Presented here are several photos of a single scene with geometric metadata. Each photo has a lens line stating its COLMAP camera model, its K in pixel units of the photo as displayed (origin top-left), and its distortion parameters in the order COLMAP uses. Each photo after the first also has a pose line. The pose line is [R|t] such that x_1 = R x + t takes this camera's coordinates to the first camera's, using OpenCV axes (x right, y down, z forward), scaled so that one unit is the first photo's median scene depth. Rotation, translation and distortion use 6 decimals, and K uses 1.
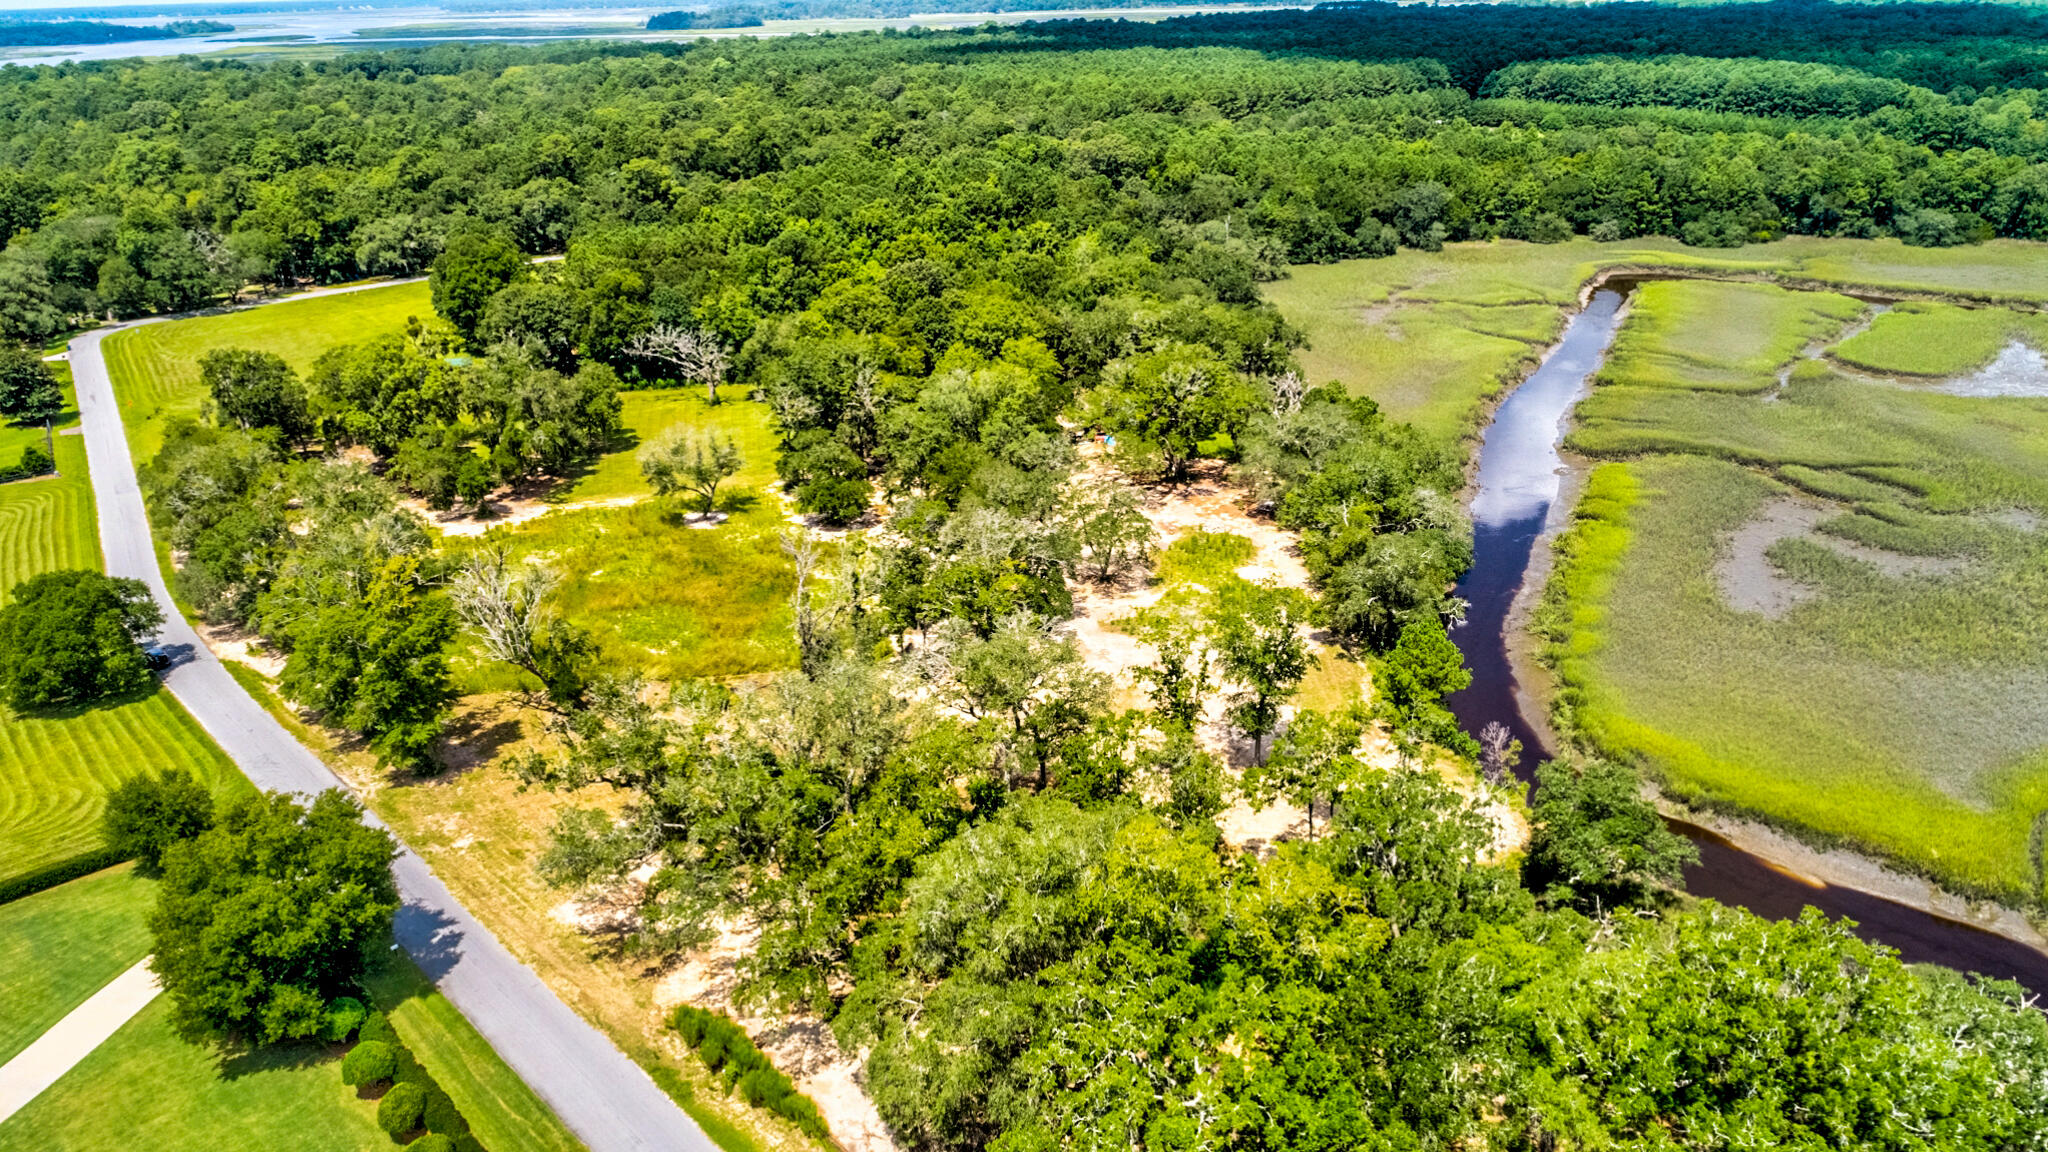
lens RADIAL K [[1381.2, 0, 1024.0], [0, 1381.2, 576.0], [0, 0, 1]] dist [-0.016264, 0.009579]
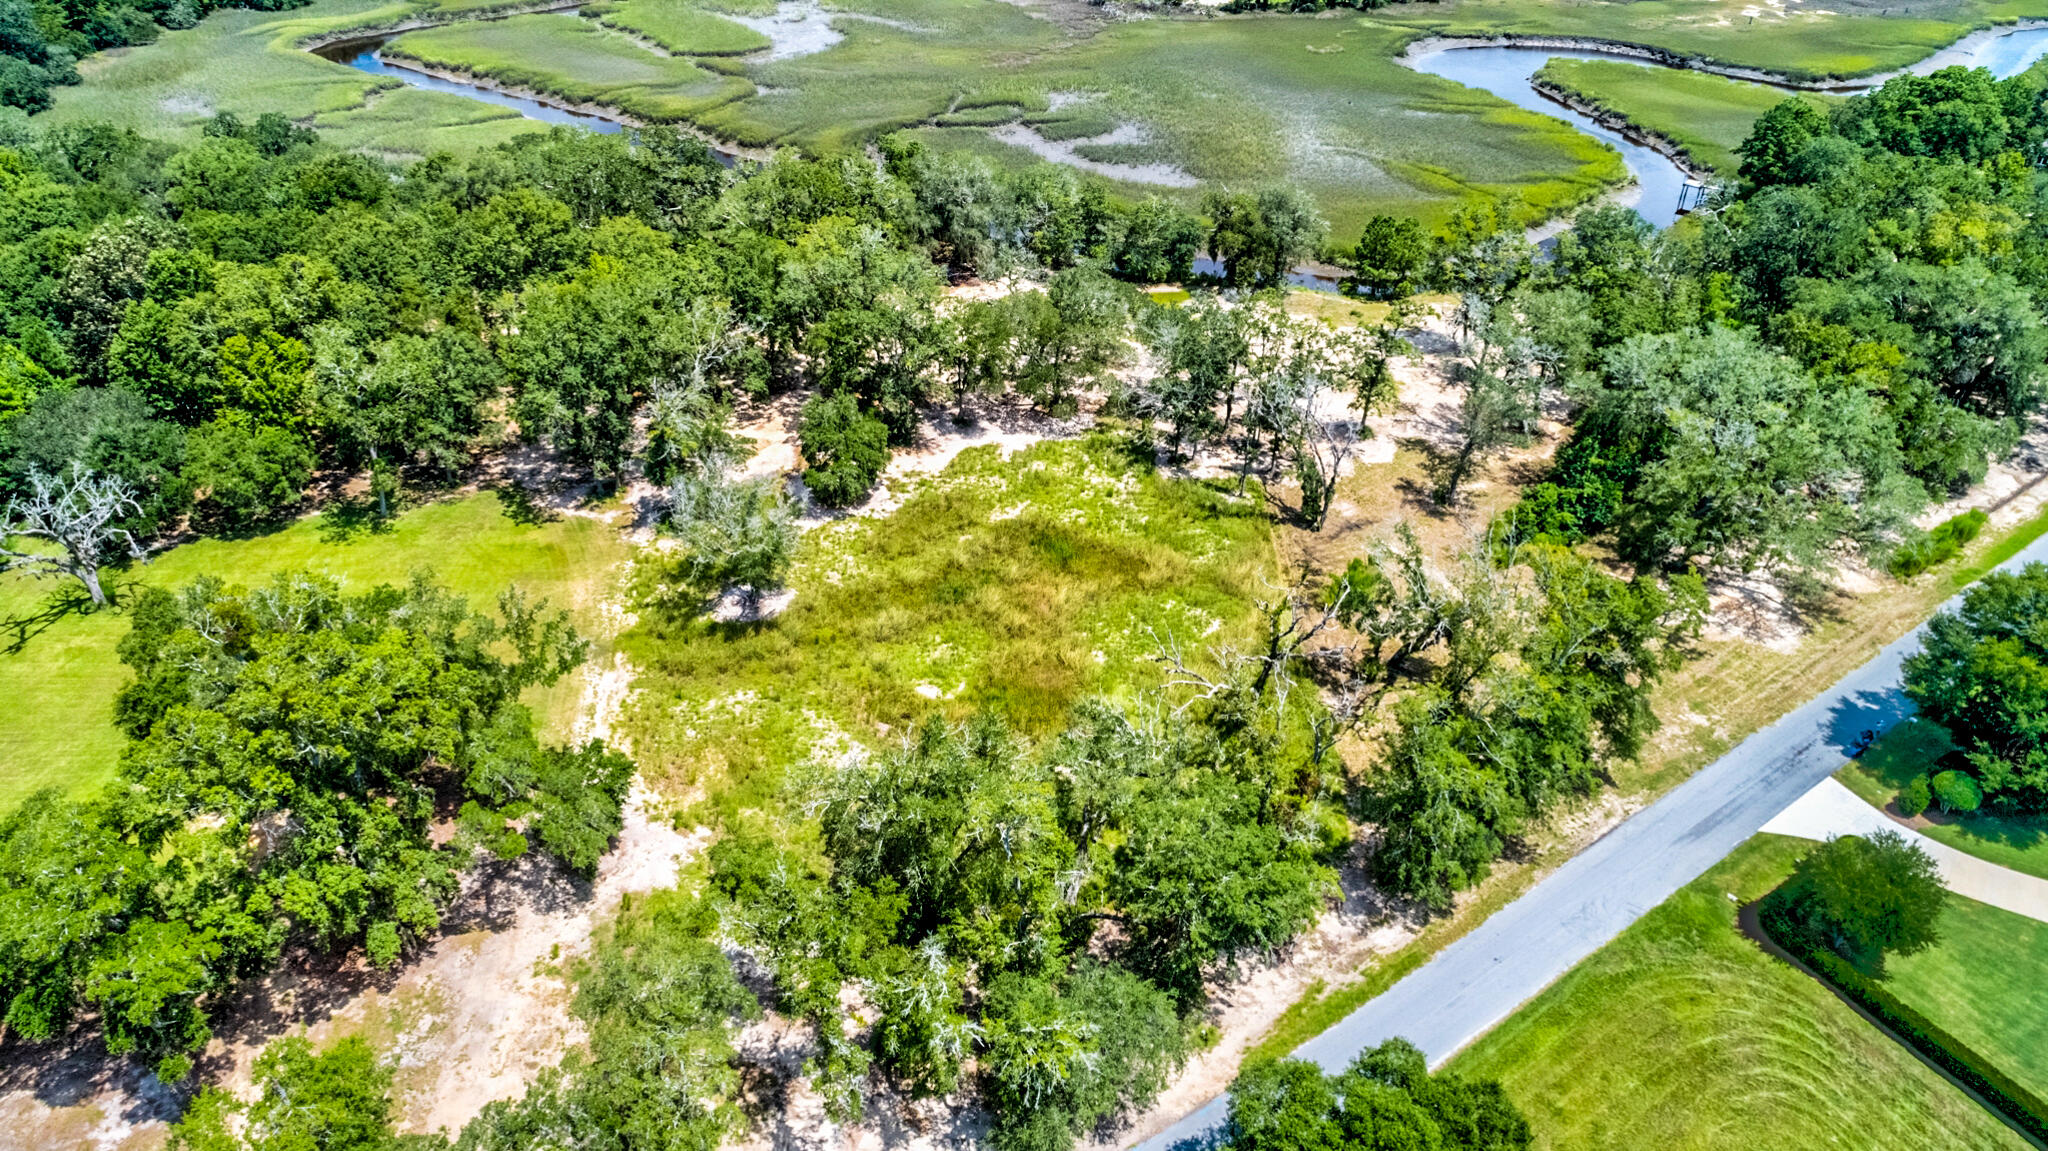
lens RADIAL K [[1381.2, 0, 1024.0], [0, 1381.2, 575.5], [0, 0, 1]] dist [-0.016264, 0.009579]
pose [[0.159238, -0.528916, 0.833601, -0.384838], [0.388436, 0.809837, 0.439638, -0.147539], [-0.907613, 0.253793, 0.334407, 0.349776]]
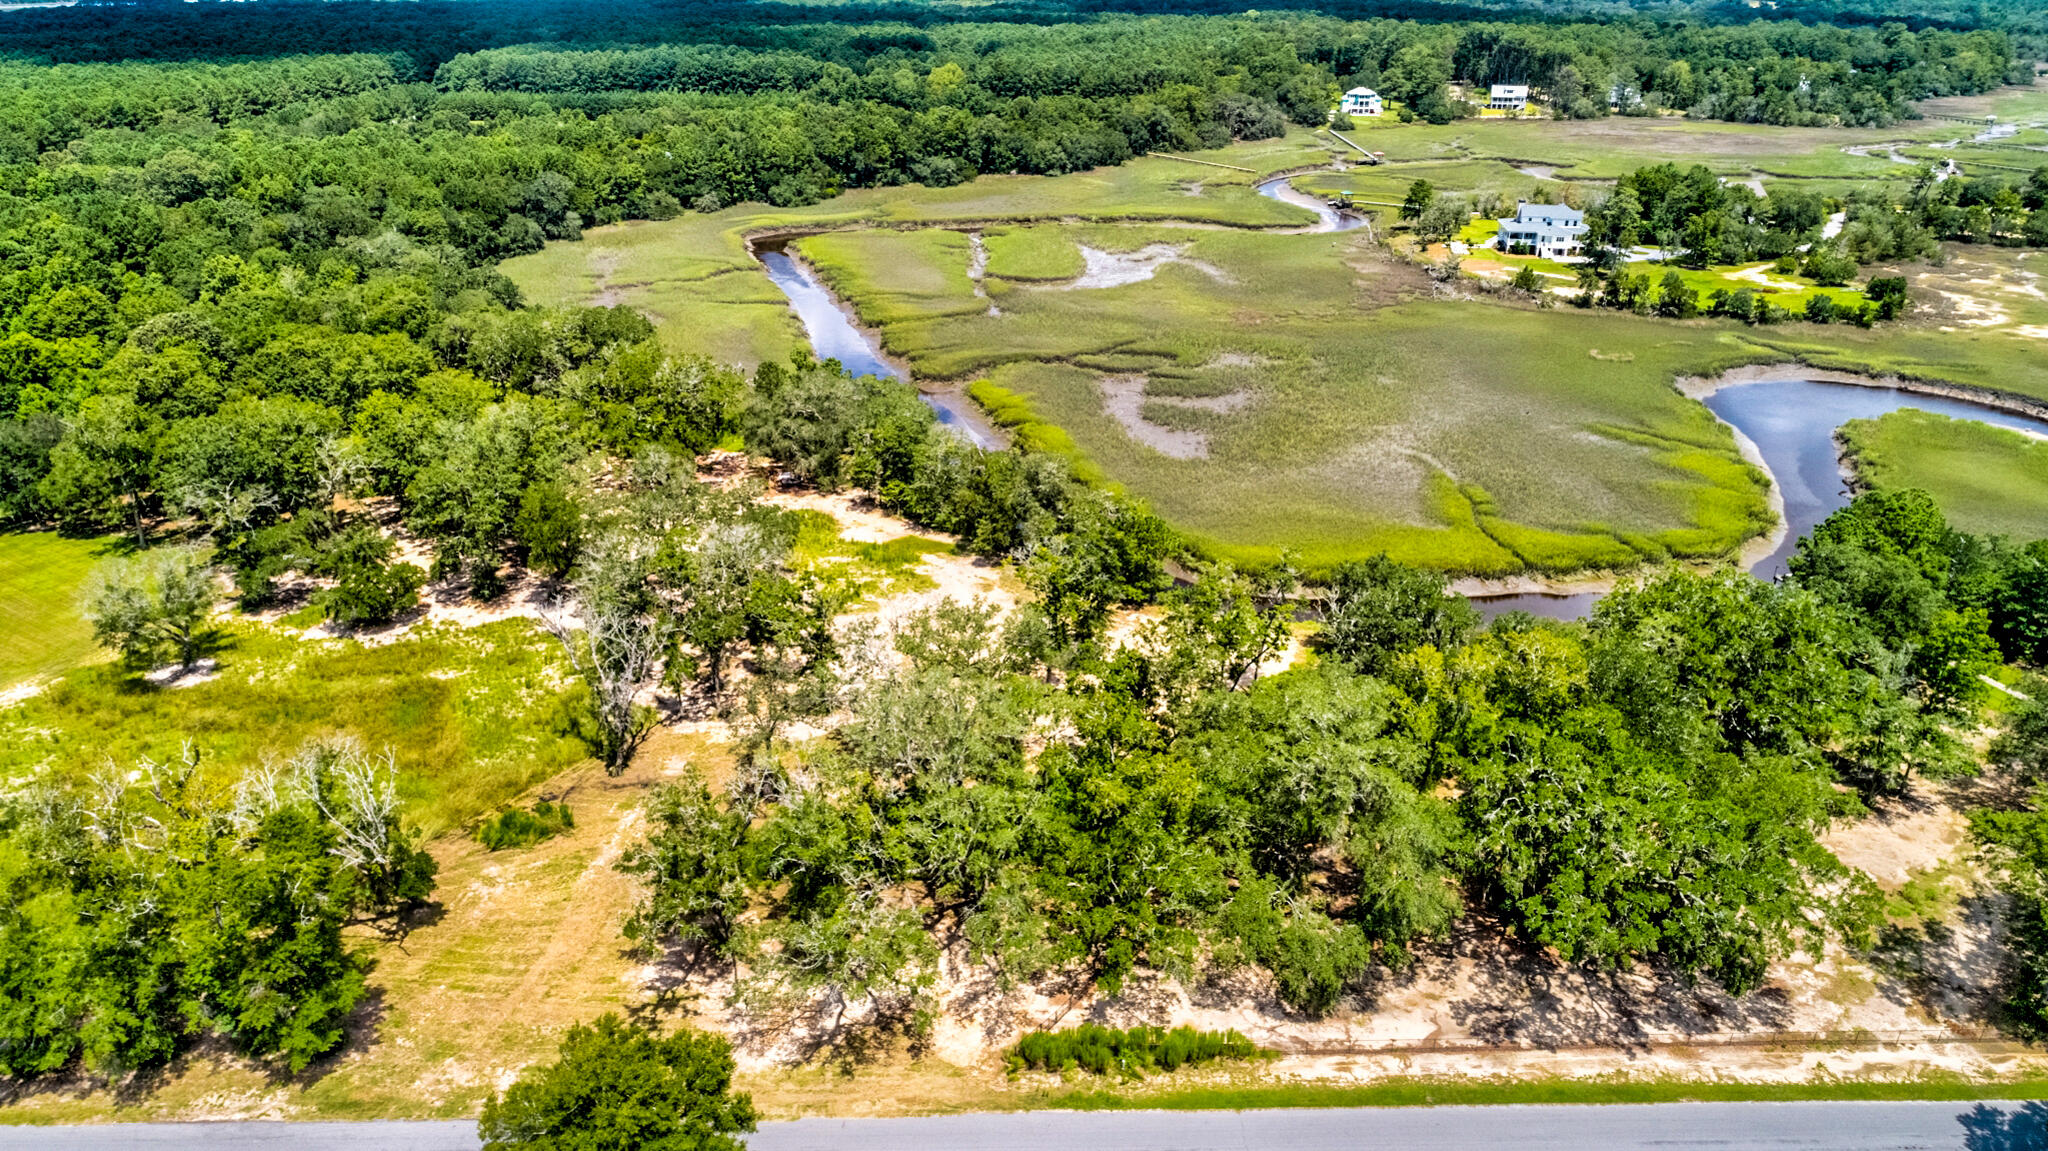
lens RADIAL K [[1381.2, 0, 1024.0], [0, 1381.2, 575.5], [0, 0, 1]] dist [-0.016264, 0.009579]
pose [[0.693308, -0.281162, 0.663530, -0.206614], [0.279258, 0.953627, 0.112297, -0.025252], [-0.664334, 0.107439, 0.739674, 0.071527]]
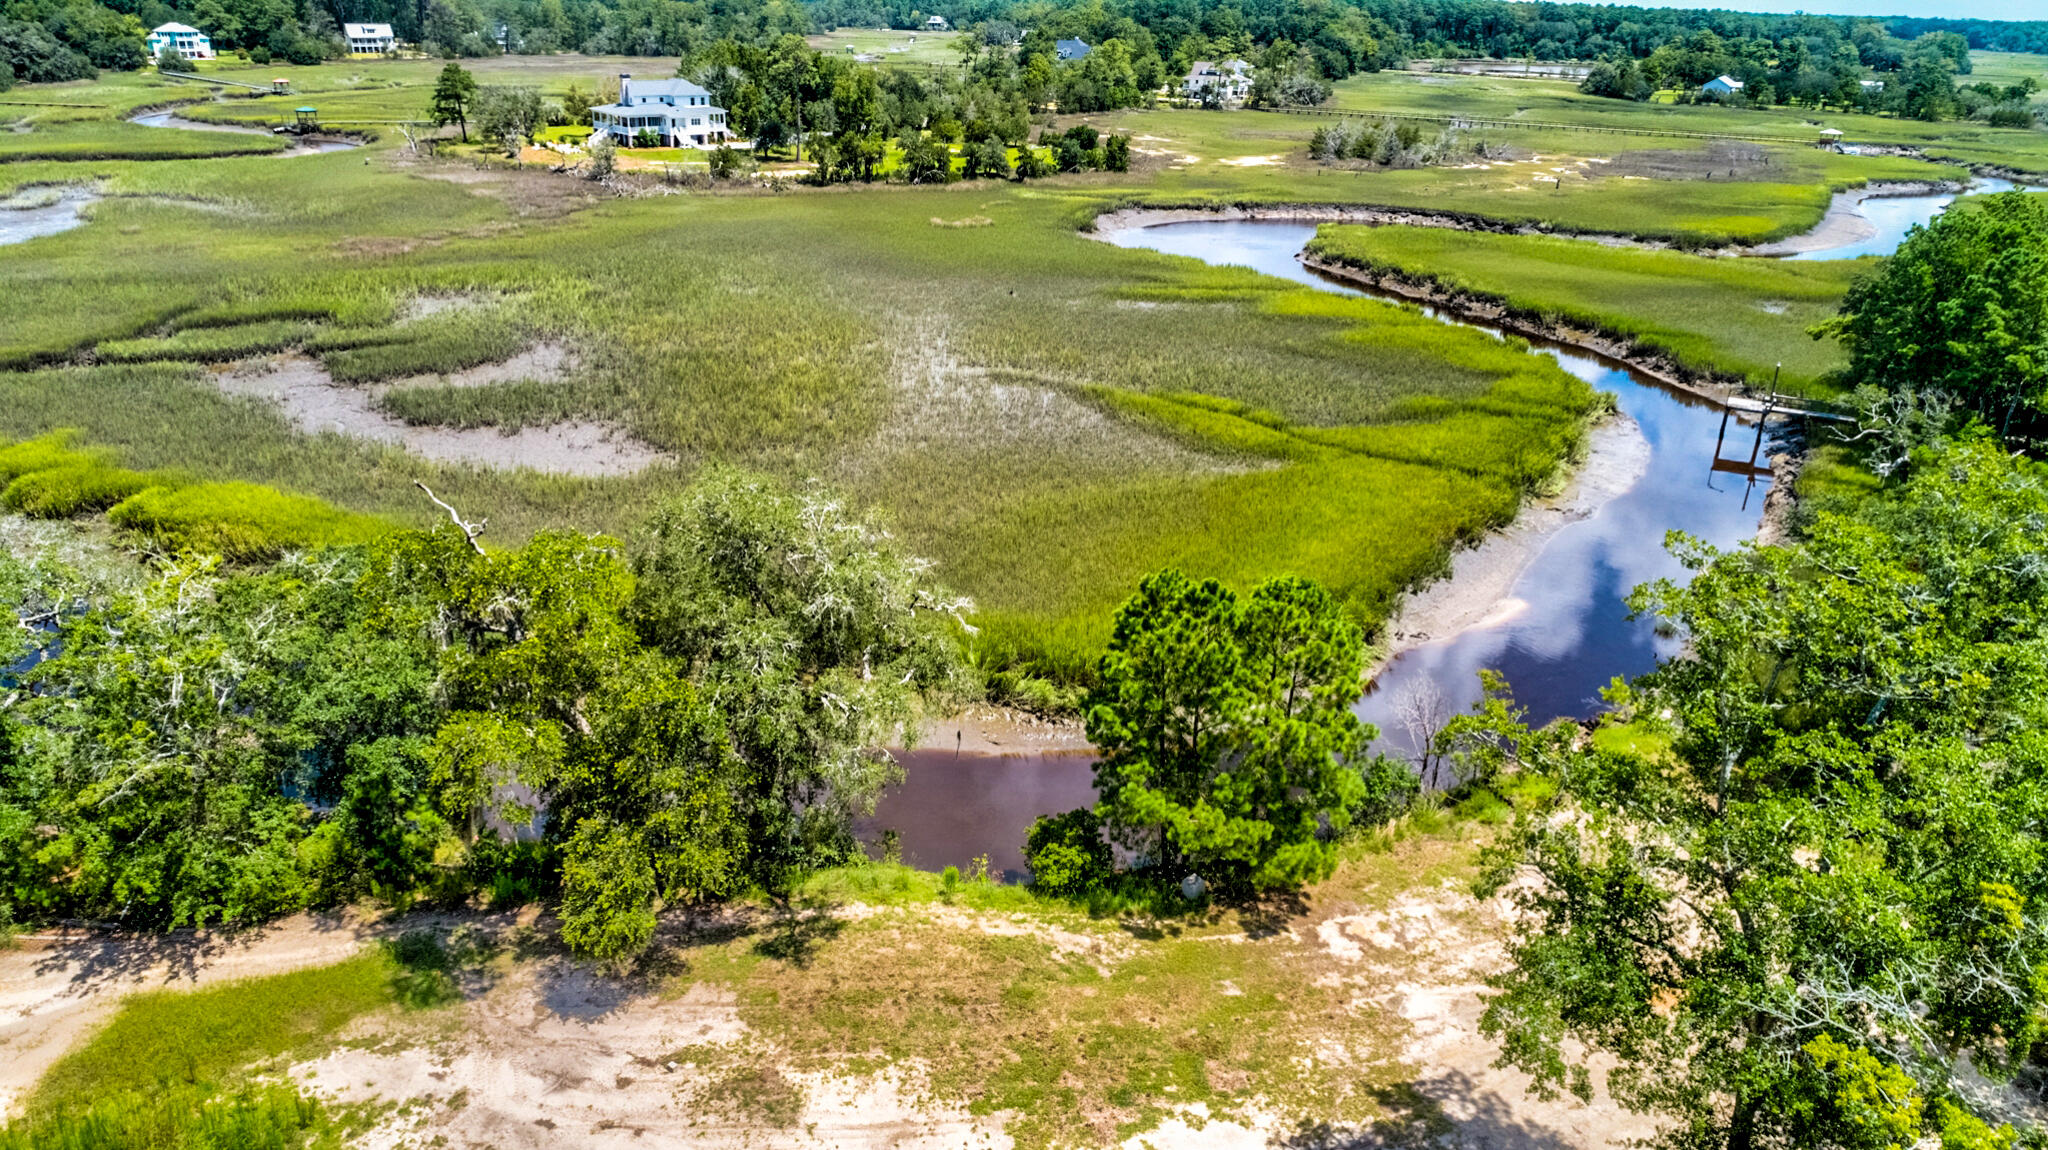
lens RADIAL K [[1381.2, 0, 1024.0], [0, 1381.2, 575.0], [0, 0, 1]] dist [-0.016264, 0.009579]
pose [[-0.067571, -0.374250, 0.924863, -0.001332], [0.381401, 0.846886, 0.370562, -0.036793], [-0.921937, 0.377783, 0.085515, 0.367309]]
